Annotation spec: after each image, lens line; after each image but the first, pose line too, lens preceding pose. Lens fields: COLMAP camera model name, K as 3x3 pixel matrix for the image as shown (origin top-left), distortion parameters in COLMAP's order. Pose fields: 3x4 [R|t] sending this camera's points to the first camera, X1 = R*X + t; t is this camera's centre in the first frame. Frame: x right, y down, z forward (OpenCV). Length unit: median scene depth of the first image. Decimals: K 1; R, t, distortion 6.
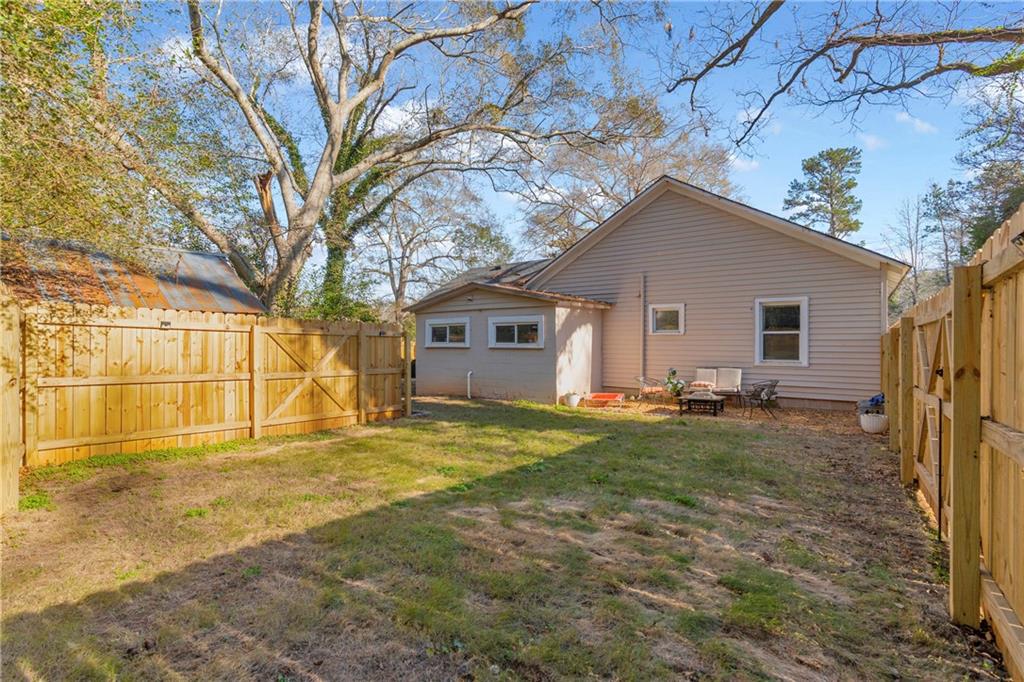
lens RADIAL K [[491.6, 0, 508.5], [0, 491.6, 334.3], [0, 0, 1]] dist [-0.012538, 0.000105]
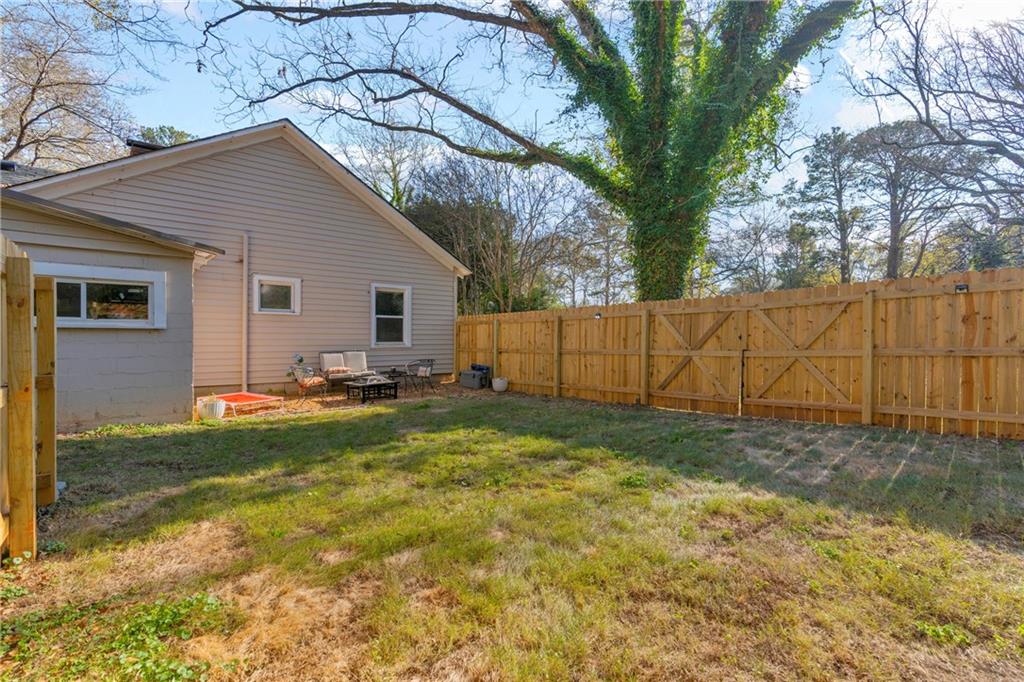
lens RADIAL K [[471.0, 0, 510.4], [0, 471.0, 340.0], [0, 0, 1]] dist [-0.010474, 0.000749]
pose [[0.208870, -0.009155, 0.977901, -0.370015], [-0.020187, 0.999703, 0.013671, 0.025420], [-0.977735, -0.022596, 0.208623, 0.470038]]
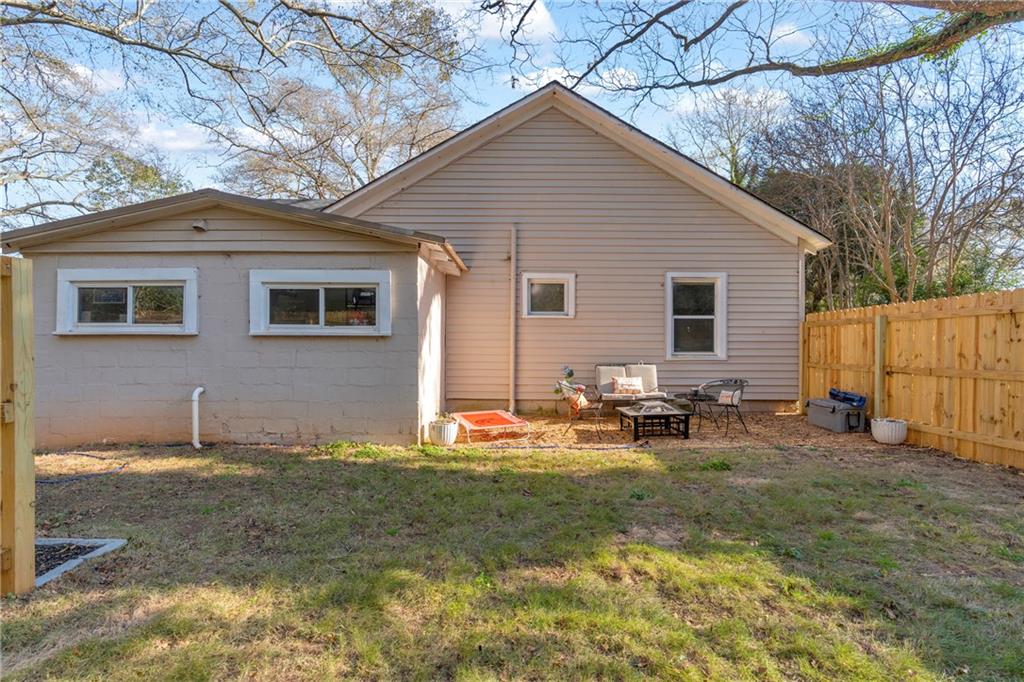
lens RADIAL K [[471.0, 0, 510.4], [0, 471.0, 340.0], [0, 0, 1]] dist [-0.010474, 0.000749]
pose [[0.795482, 0.003819, 0.605965, -0.120021], [-0.010869, 0.999909, 0.007967, 0.027111], [-0.605880, -0.012924, 0.795451, 0.523907]]
